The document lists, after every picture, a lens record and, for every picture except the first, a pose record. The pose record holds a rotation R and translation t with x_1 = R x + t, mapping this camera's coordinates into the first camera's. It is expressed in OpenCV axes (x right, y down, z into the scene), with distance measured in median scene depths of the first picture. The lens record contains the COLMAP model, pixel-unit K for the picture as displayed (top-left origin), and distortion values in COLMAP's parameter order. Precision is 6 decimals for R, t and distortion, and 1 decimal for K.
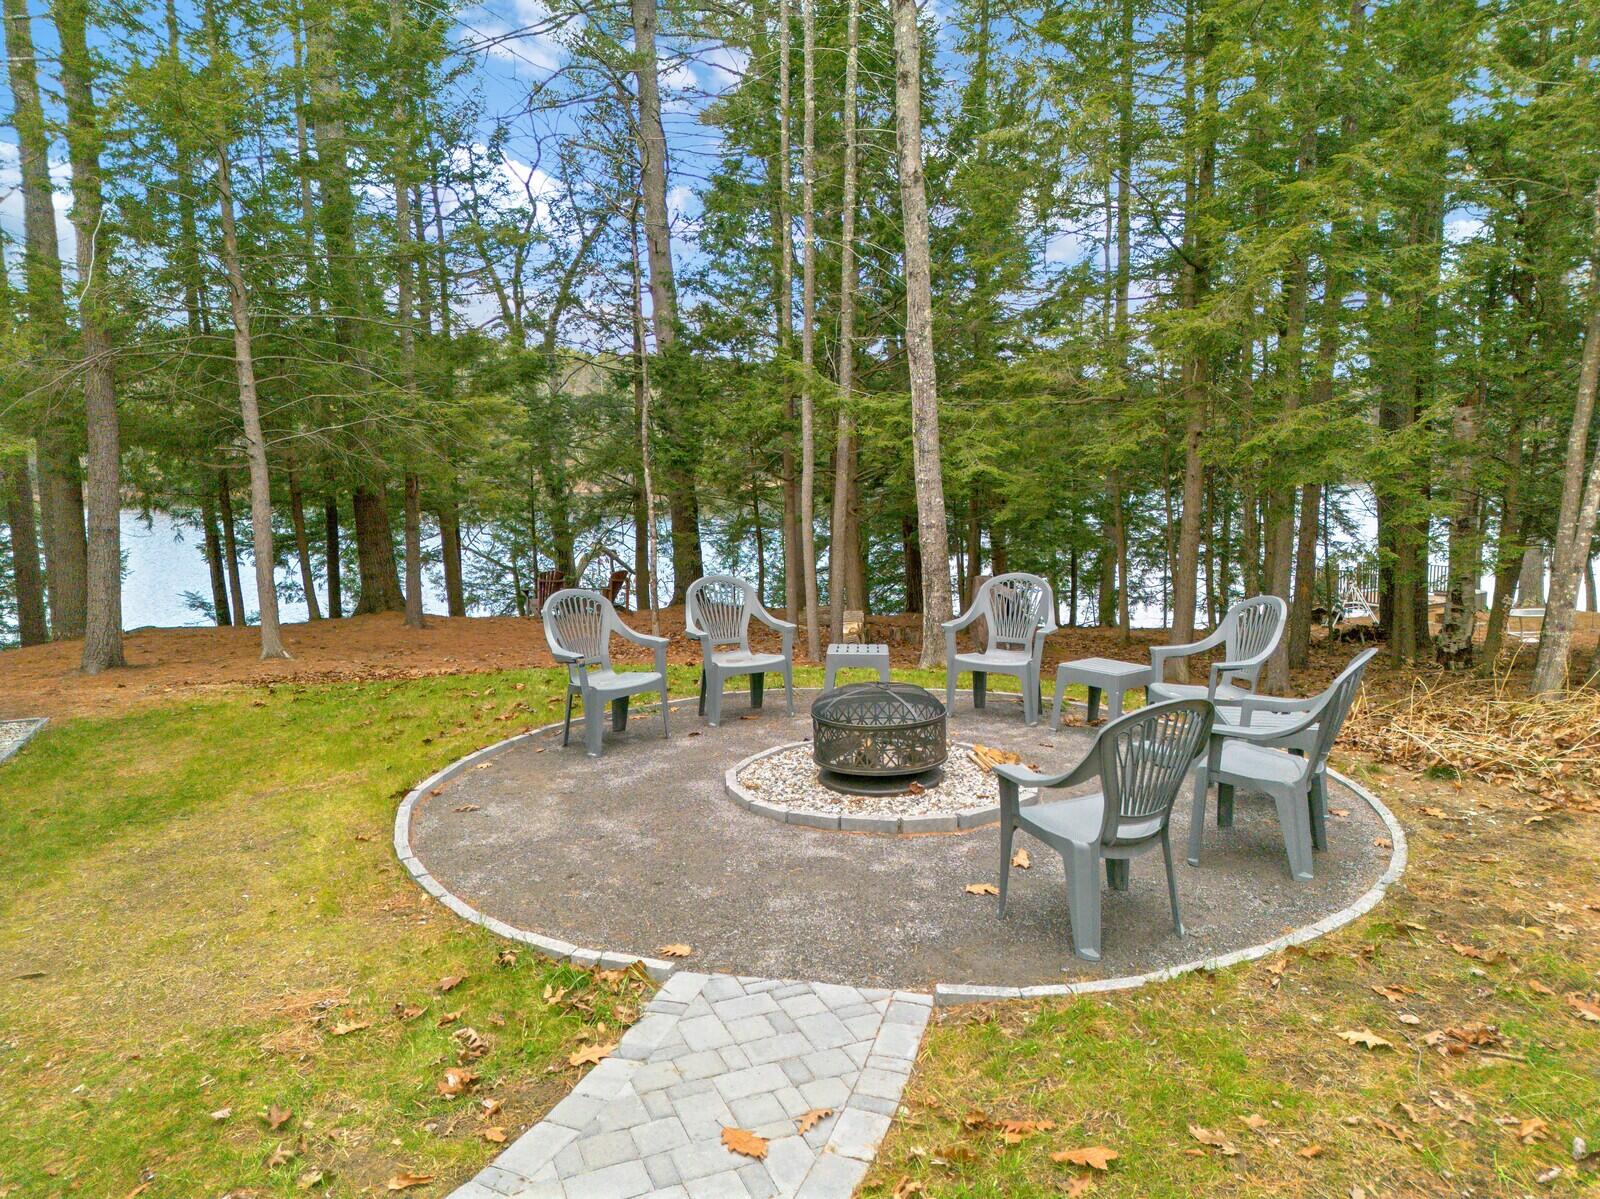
lens RADIAL K [[1162.5, 0, 817.5], [0, 1162.5, 585.3], [0, 0, 1]] dist [0.081292, -0.069359]
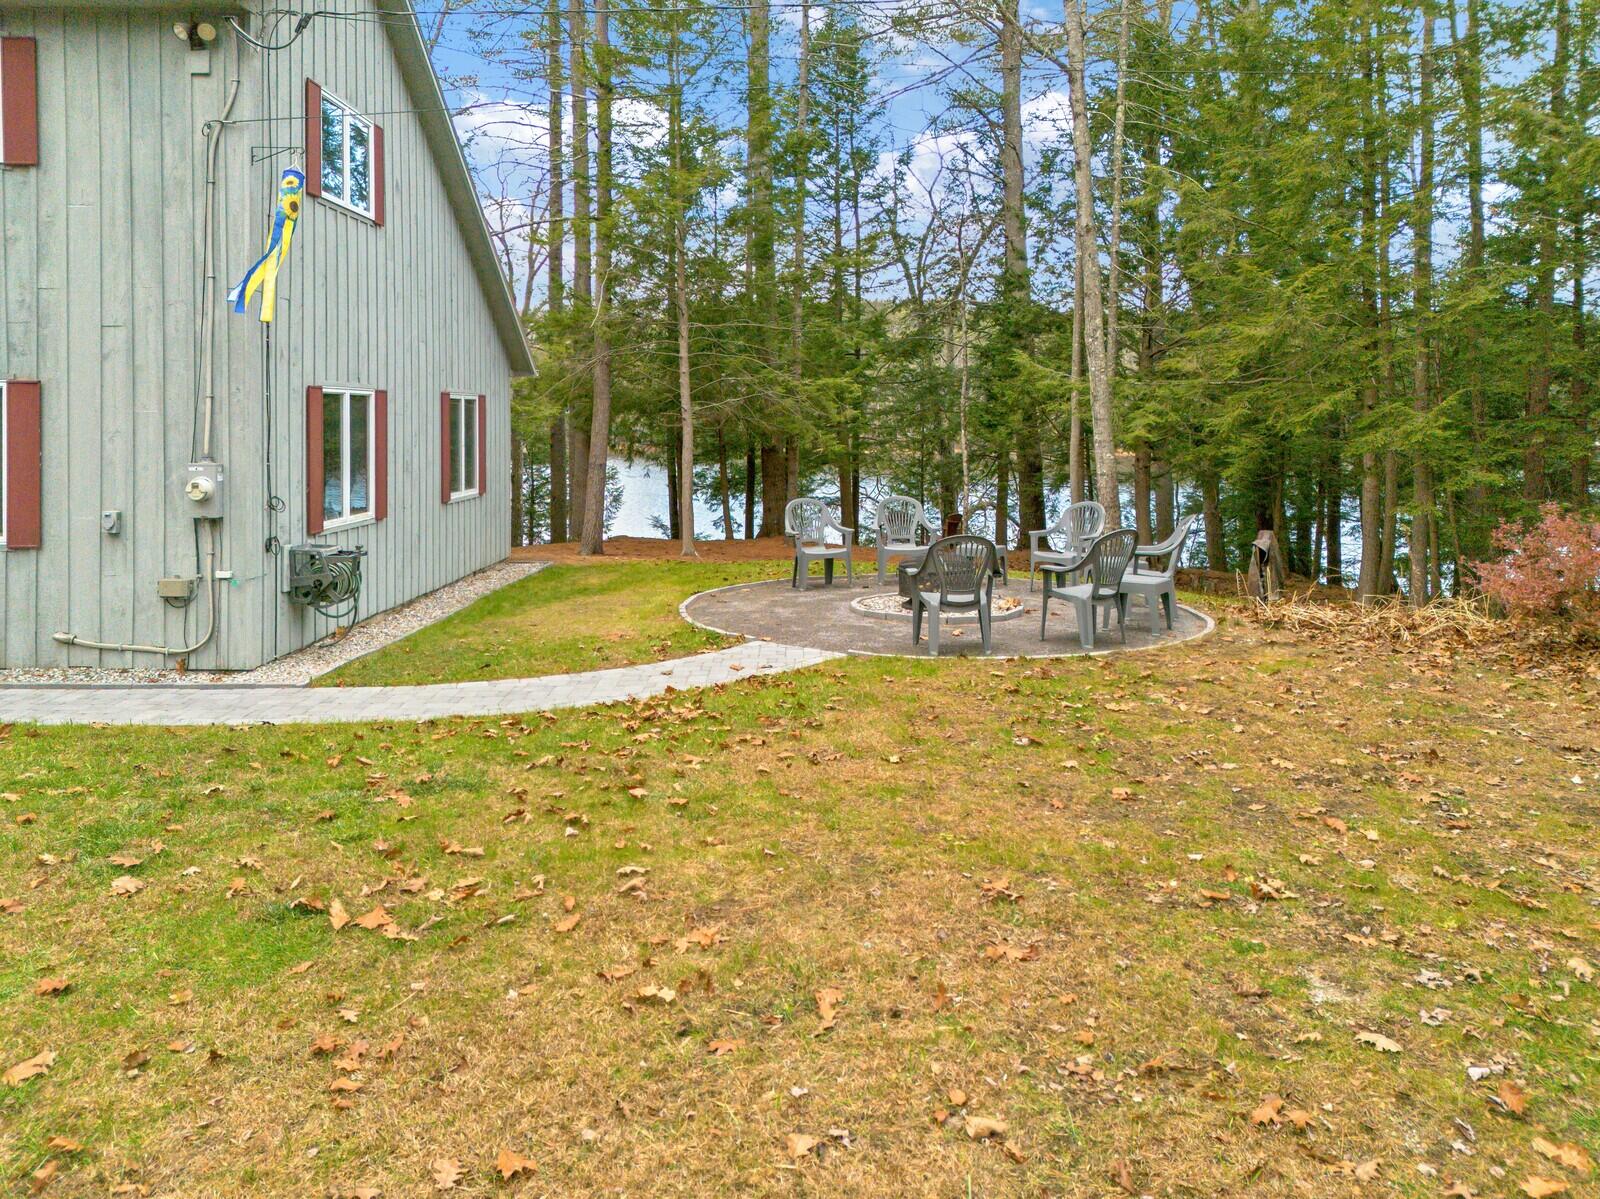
lens RADIAL K [[1162.5, 0, 754.2], [0, 1162.5, 437.5], [0, 0, 1]] dist [0.081292, -0.069359]
pose [[0.909960, 0.017598, -0.414322, 0.201696], [-0.056169, 0.995122, -0.081096, 0.027181], [0.410874, 0.097066, 0.906510, -0.281239]]
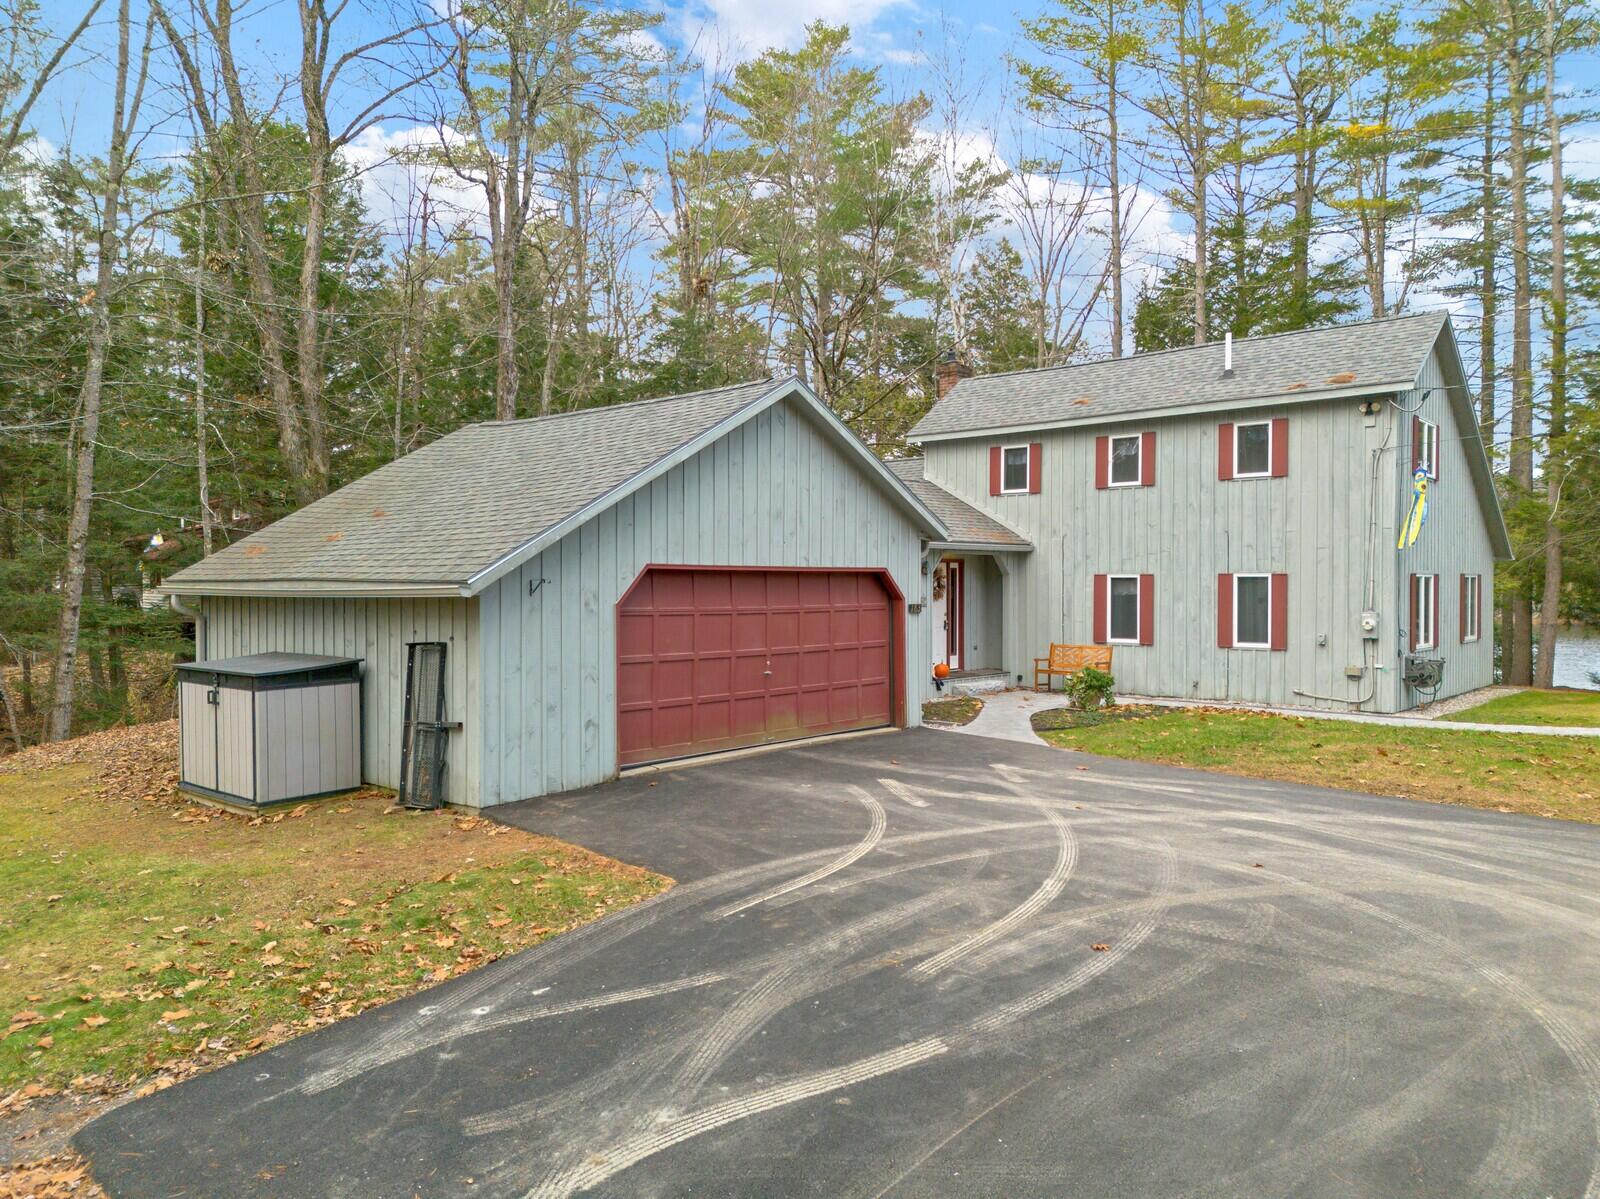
lens RADIAL K [[1162.5, 0, 808.6], [0, 1162.5, 593.8], [0, 0, 1]] dist [0.081292, -0.069359]
pose [[0.472769, 0.007141, -0.881158, 0.581951], [-0.096990, 0.994313, -0.043980, 0.115605], [0.875832, 0.106256, 0.470773, -1.099408]]
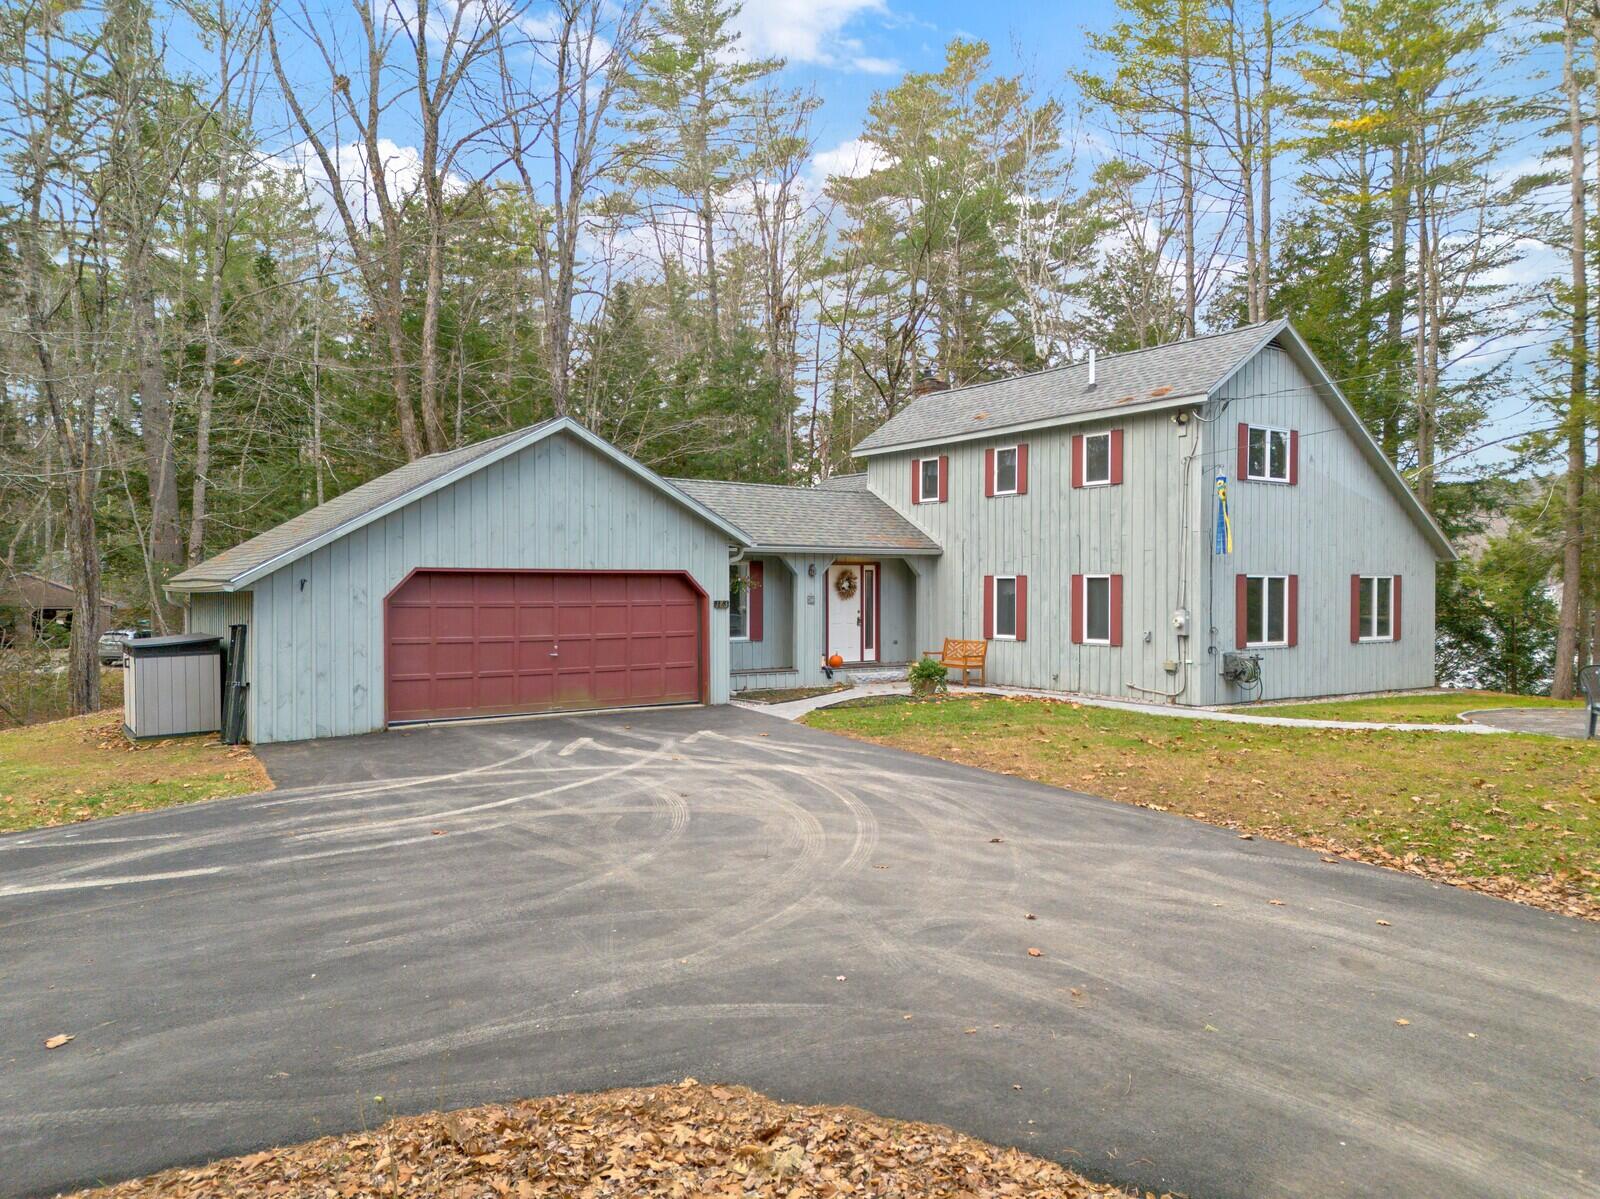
lens RADIAL K [[1162.5, 0, 798.6], [0, 1162.5, 606.0], [0, 0, 1]] dist [0.081292, -0.069359]
pose [[0.234100, 0.016145, -0.972078, 1.018902], [-0.108008, 0.994105, -0.009501, 0.068645], [0.966194, 0.107217, 0.234464, -0.639203]]
